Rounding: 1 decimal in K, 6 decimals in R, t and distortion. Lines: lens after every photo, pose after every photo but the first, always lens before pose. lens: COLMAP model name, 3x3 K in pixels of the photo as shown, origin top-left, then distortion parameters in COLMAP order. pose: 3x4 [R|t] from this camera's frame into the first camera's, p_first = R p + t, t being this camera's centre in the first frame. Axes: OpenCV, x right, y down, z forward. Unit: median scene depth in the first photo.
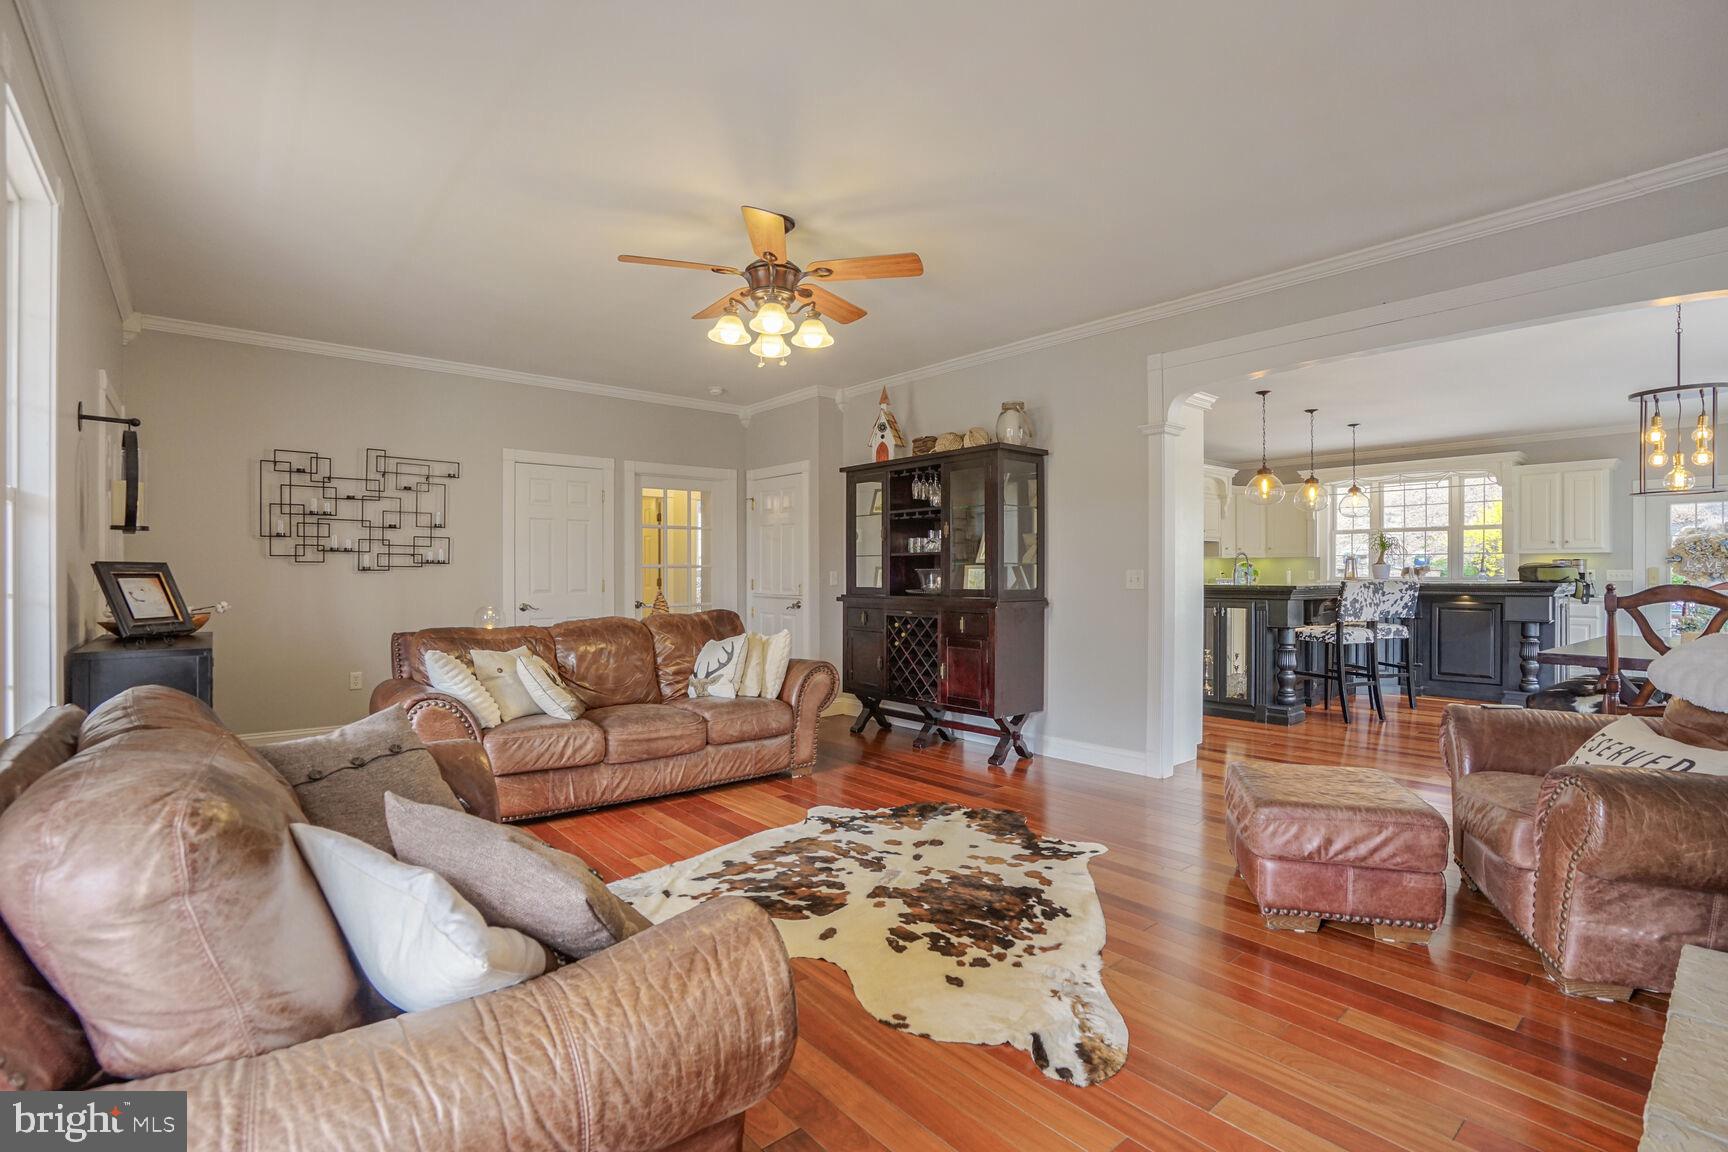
lens RADIAL K [[810.1, 0, 847.7], [0, 810.1, 574.9], [0, 0, 1]] dist [-0.026899, 0.005375]
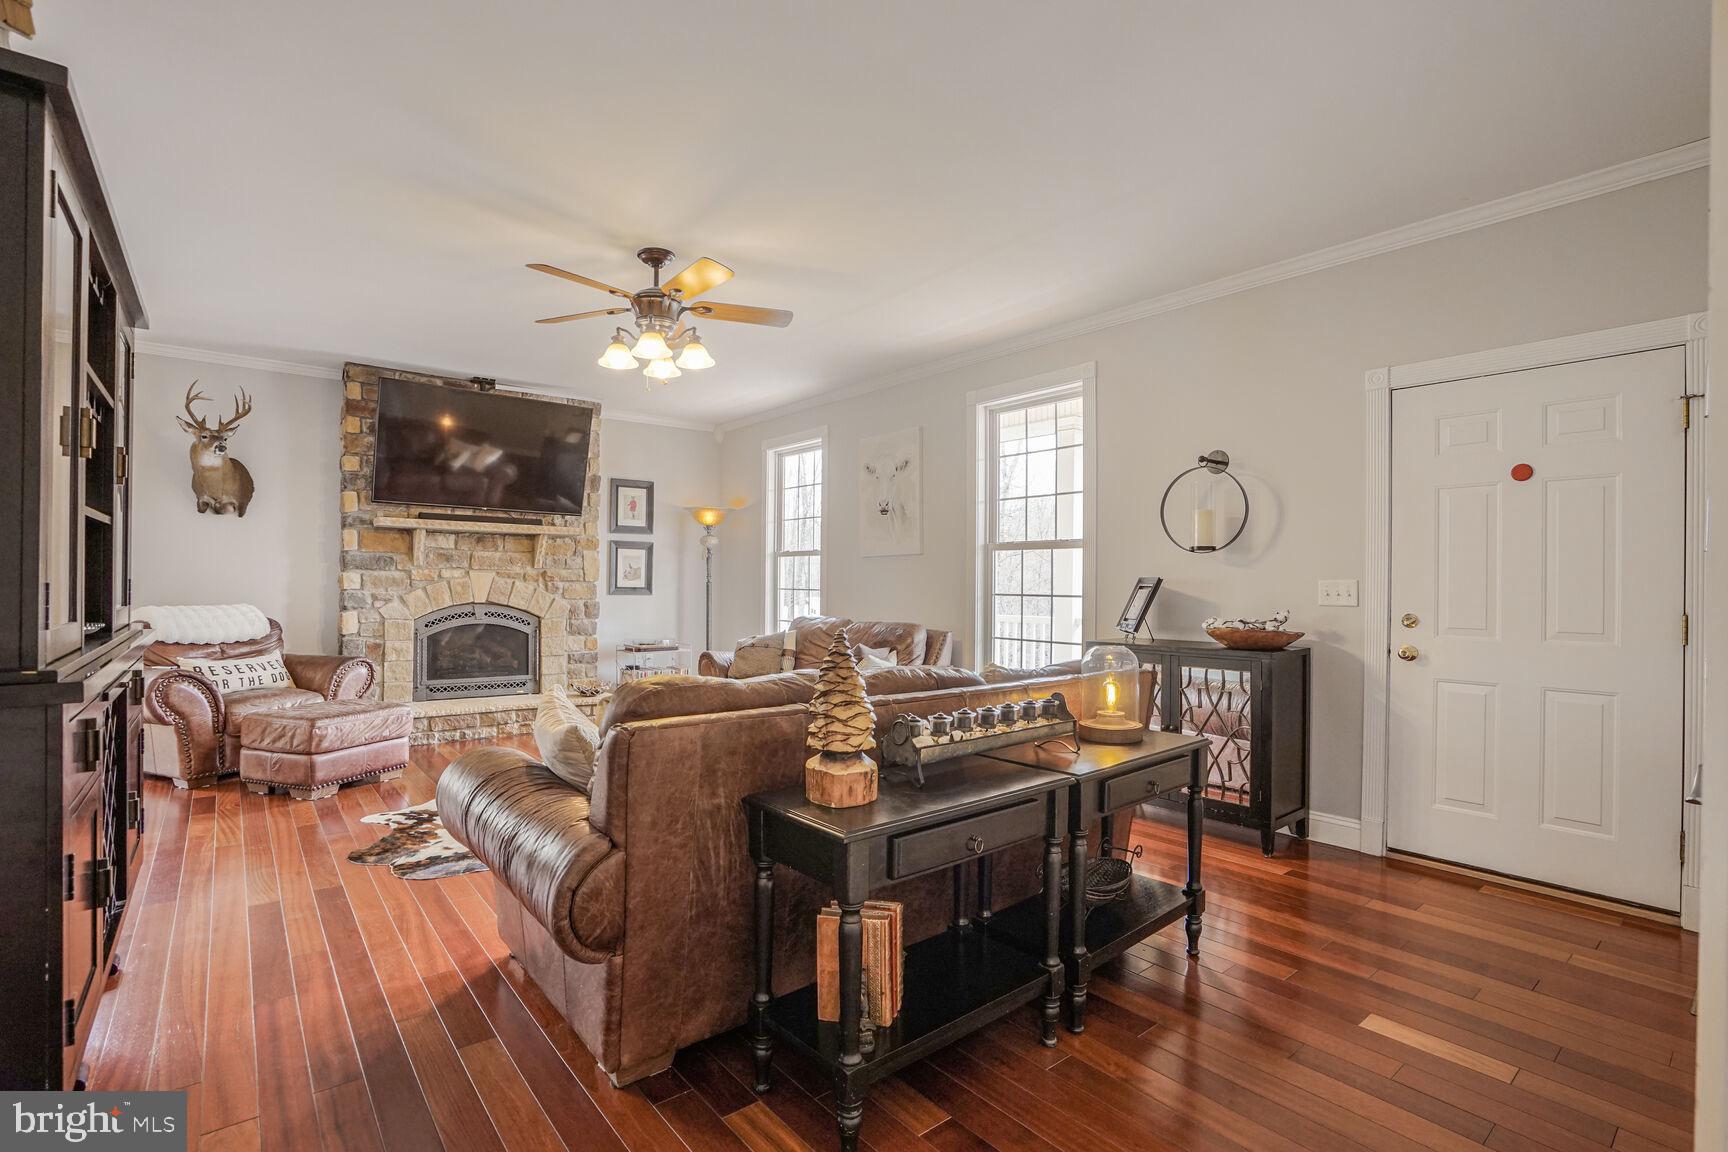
lens RADIAL K [[810.1, 0, 861.4], [0, 810.1, 579.4], [0, 0, 1]] dist [-0.026899, 0.005375]
pose [[-0.999800, -0.014045, 0.014263, -0.303852], [-0.014034, 0.999901, 0.000864, -0.007370], [-0.014274, 0.000663, -0.999898, 1.632821]]
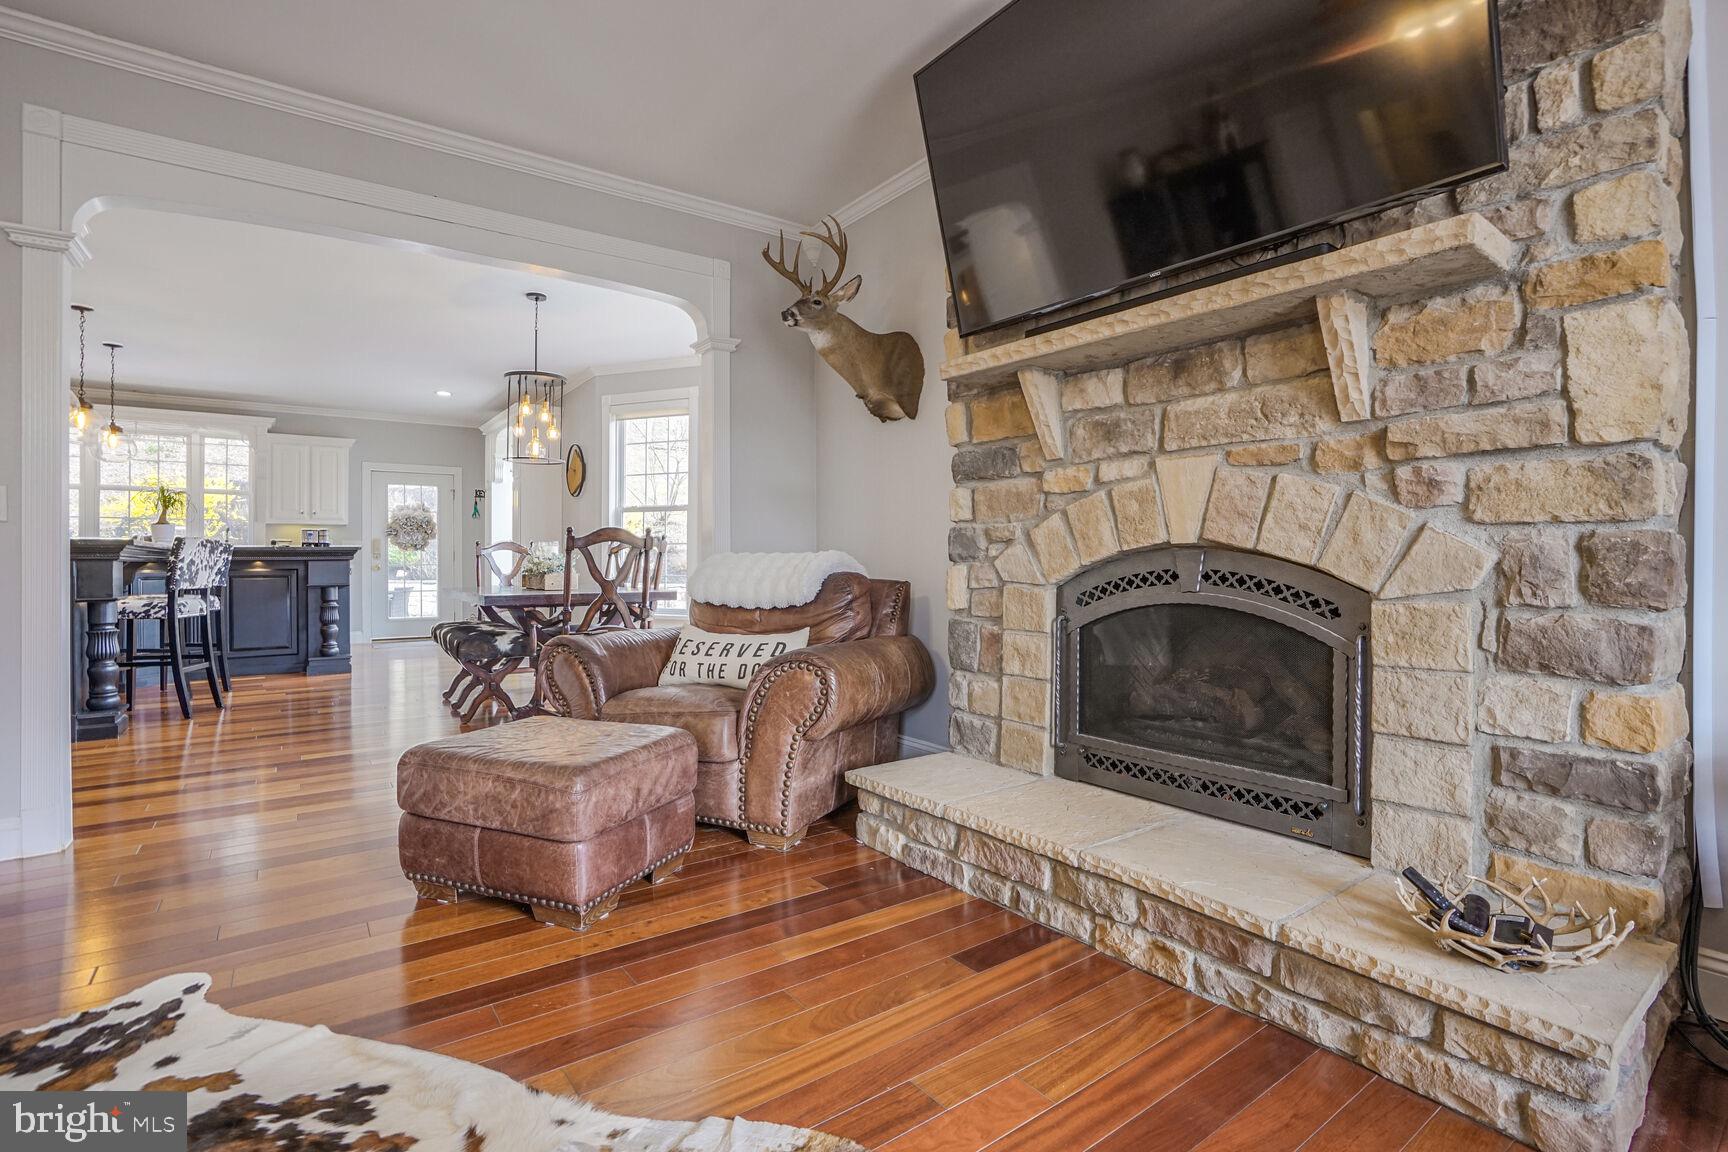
lens RADIAL K [[810.1, 0, 855.2], [0, 810.1, 558.5], [0, 0, 1]] dist [-0.026899, 0.005375]
pose [[0.080229, 0.002897, 0.996772, -0.131083], [0.009724, 0.999946, -0.003689, 0.052443], [-0.996729, 0.009989, 0.080196, 0.398302]]
